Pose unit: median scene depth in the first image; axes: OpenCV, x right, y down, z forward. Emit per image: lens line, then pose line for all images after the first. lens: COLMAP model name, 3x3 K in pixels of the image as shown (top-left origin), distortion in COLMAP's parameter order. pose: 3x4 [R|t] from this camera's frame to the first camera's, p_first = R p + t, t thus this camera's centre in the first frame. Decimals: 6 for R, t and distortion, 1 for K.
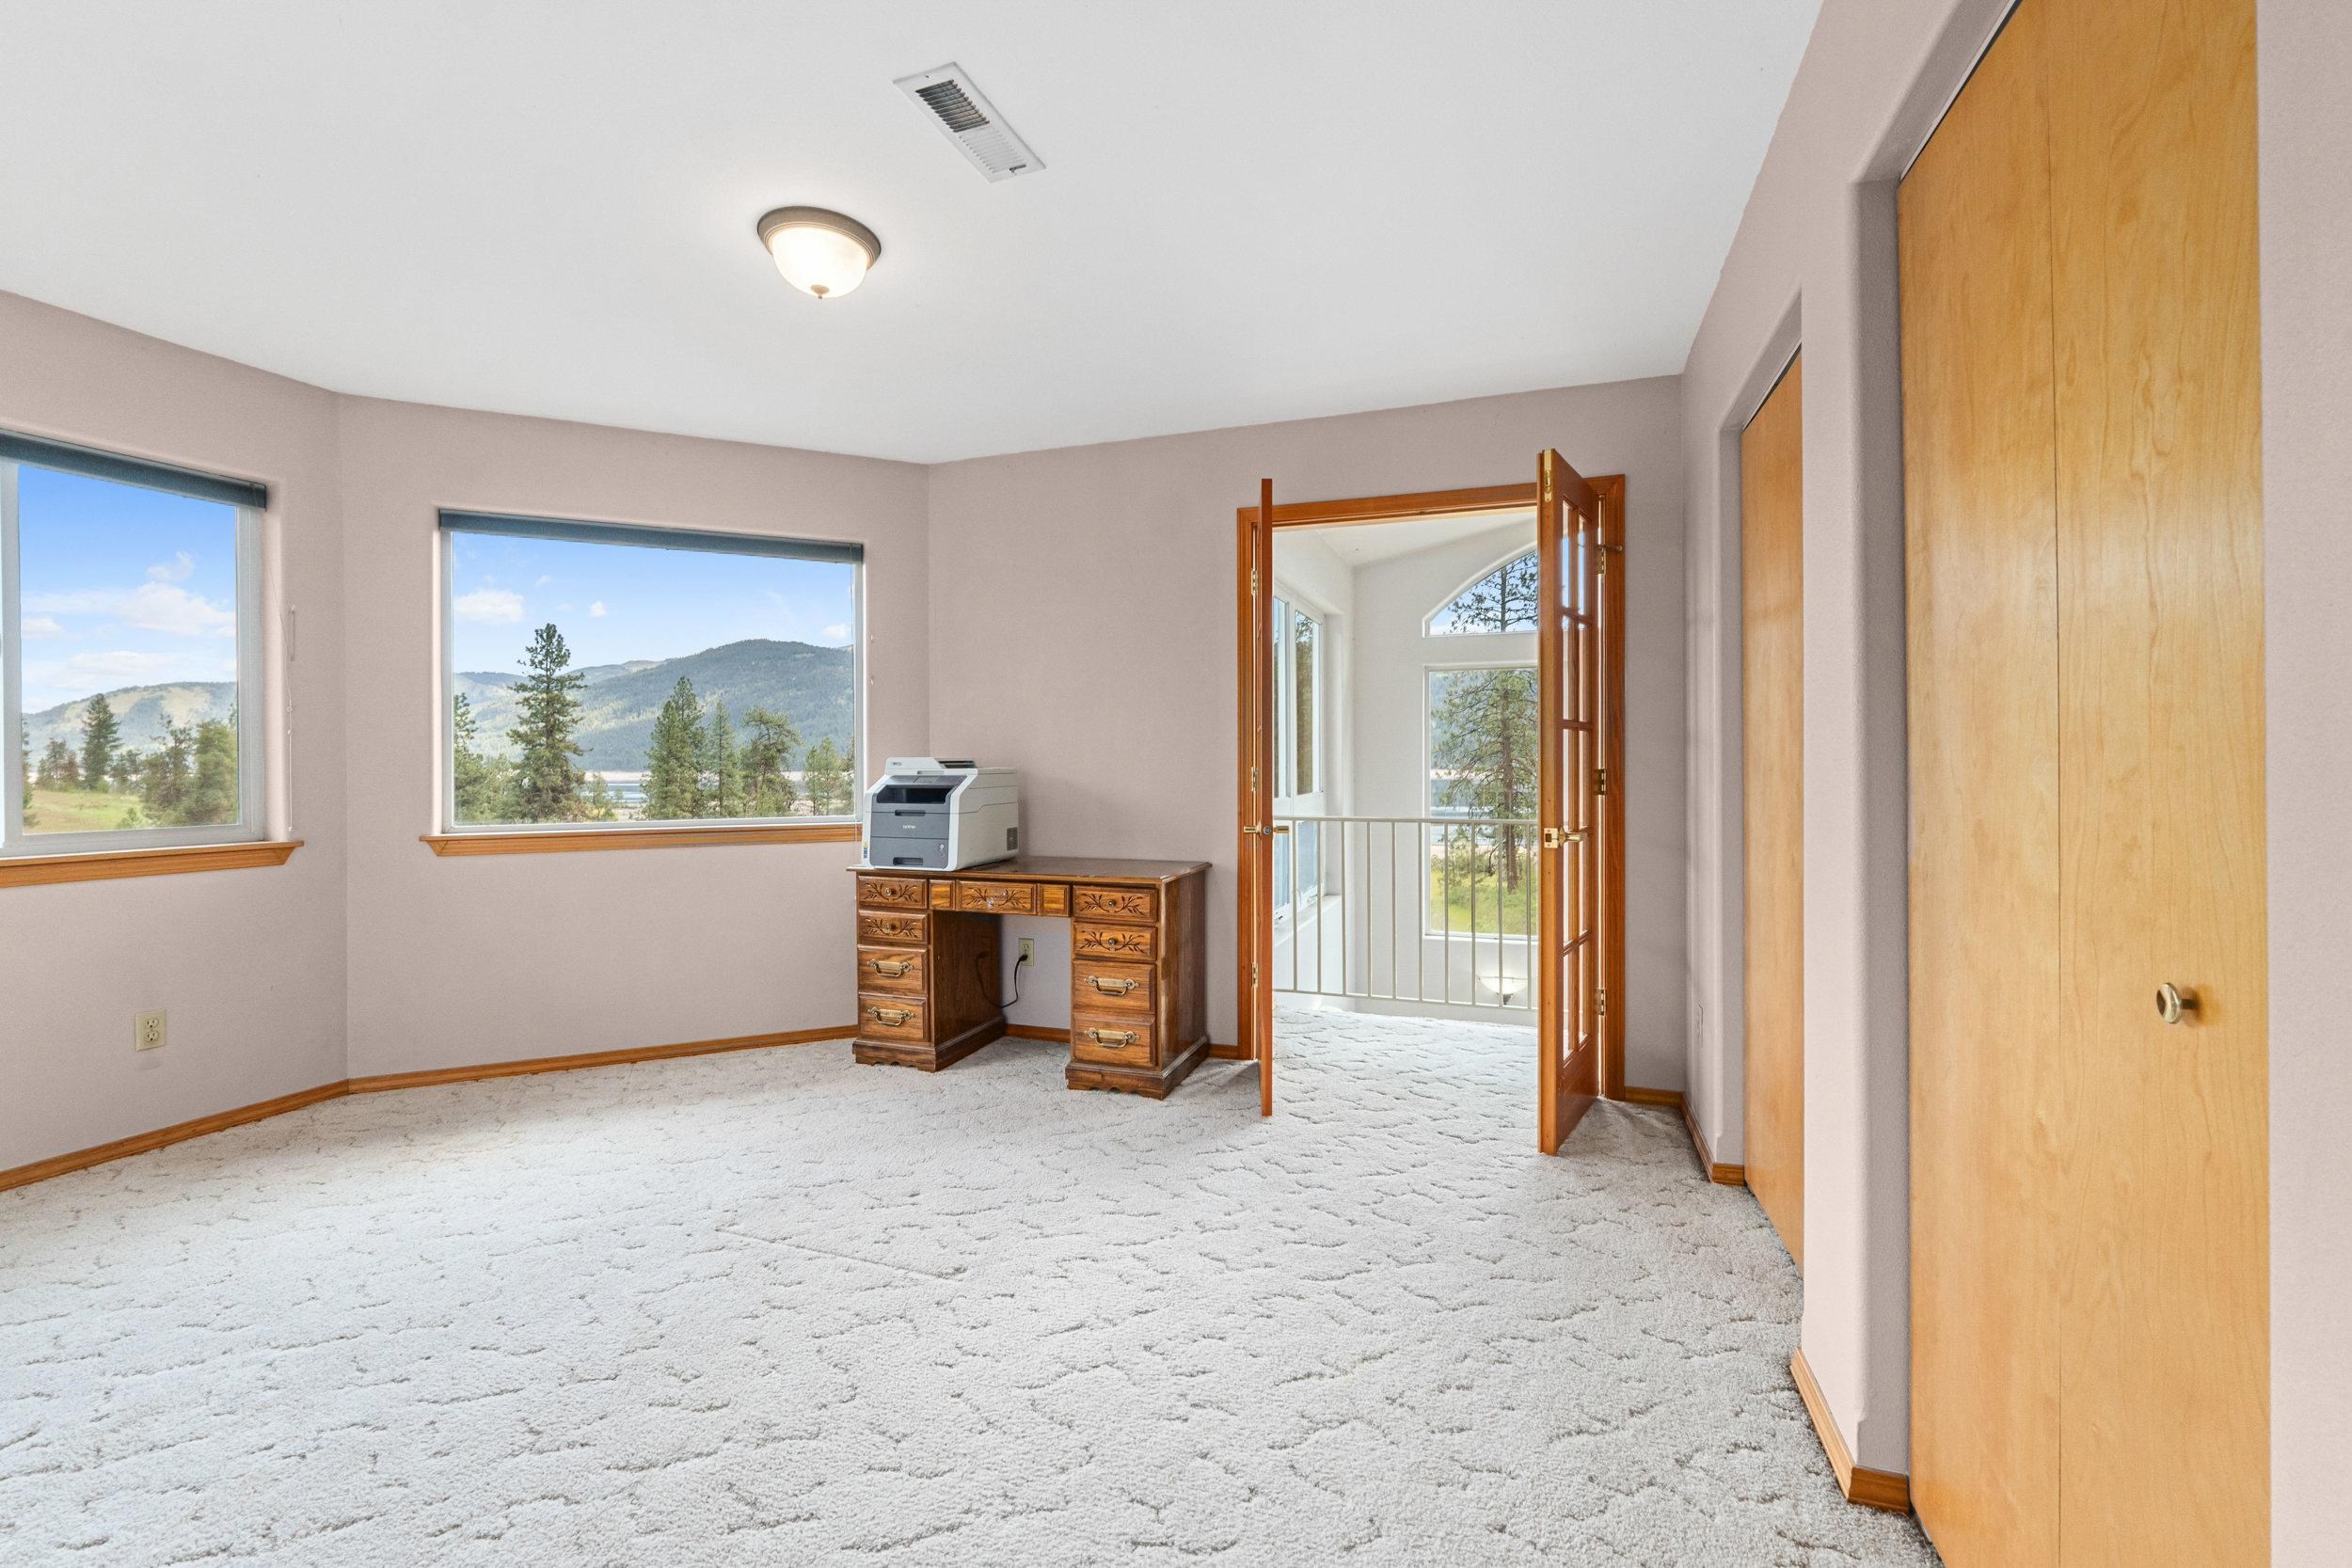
lens RADIAL K [[984.3, 0, 1168.6], [0, 984.3, 765.5], [0, 0, 1]] dist [-0.011002, -0.000075]
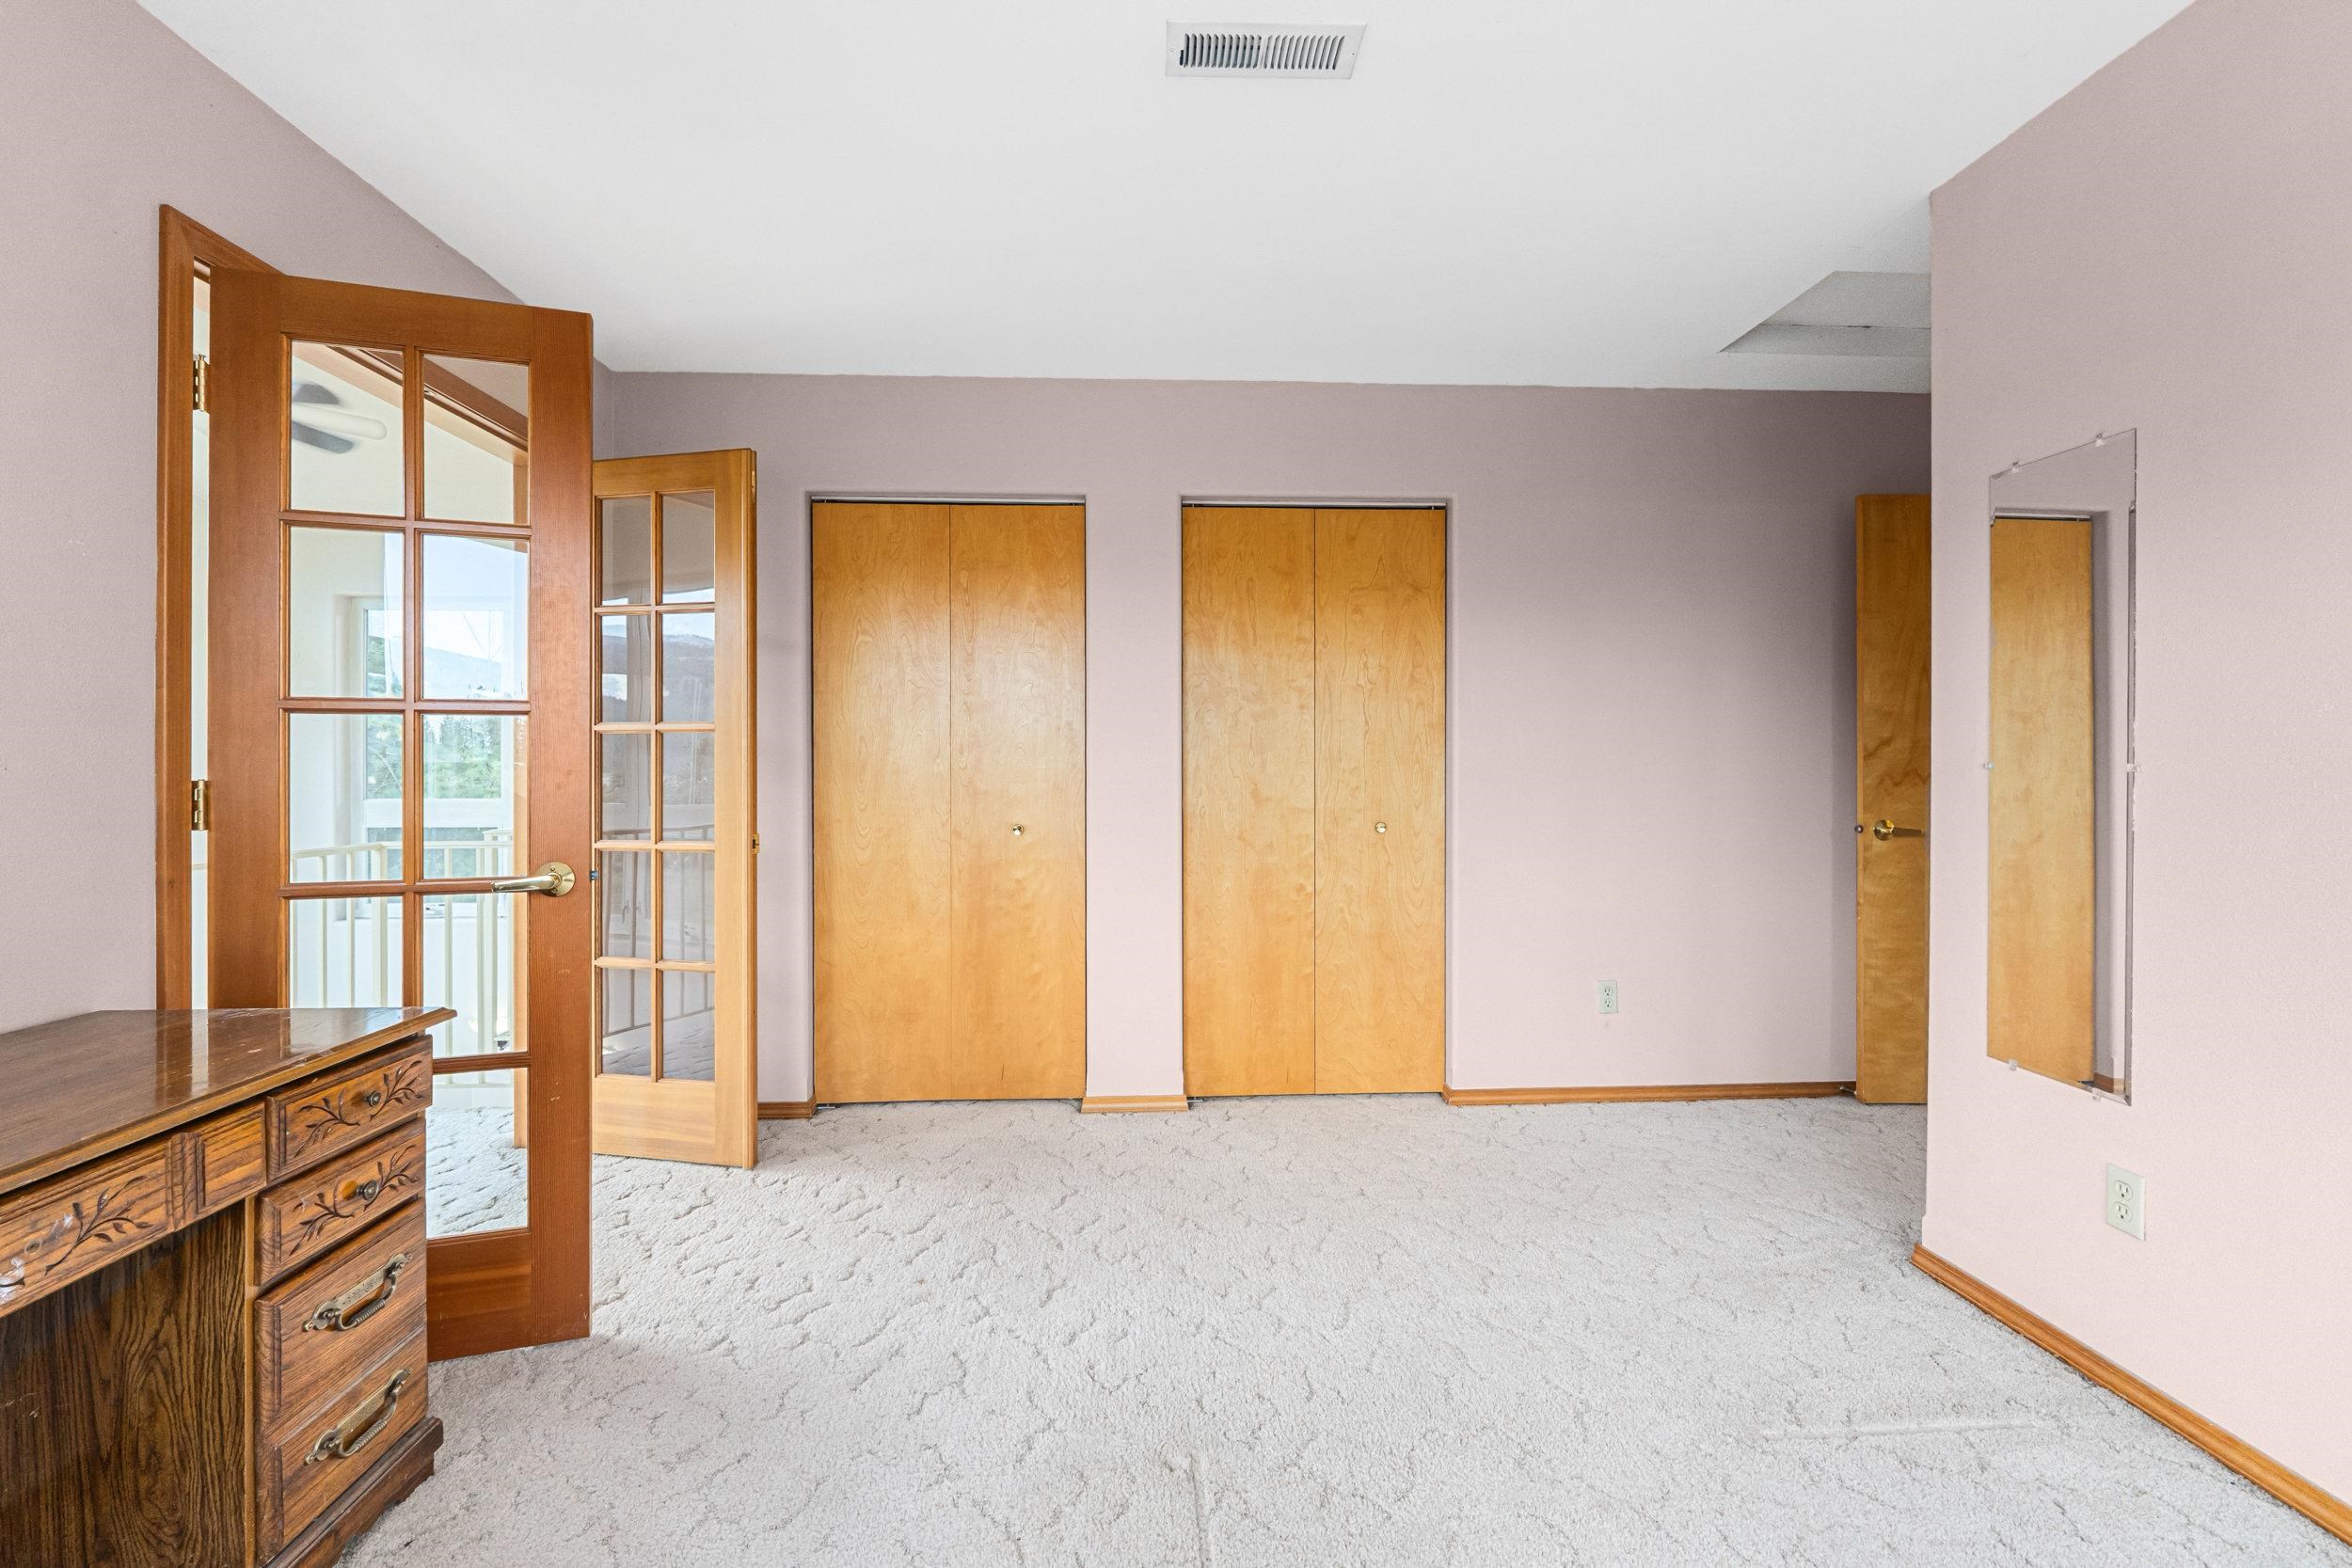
lens RADIAL K [[984.3, 0, 1176.4], [0, 984.3, 770.2], [0, 0, 1]] dist [-0.011002, -0.000075]
pose [[-0.390480, -0.001049, 0.920611, -0.634106], [0.005163, 0.999981, 0.003329, -0.002598], [-0.920597, 0.006053, -0.390467, 0.918673]]
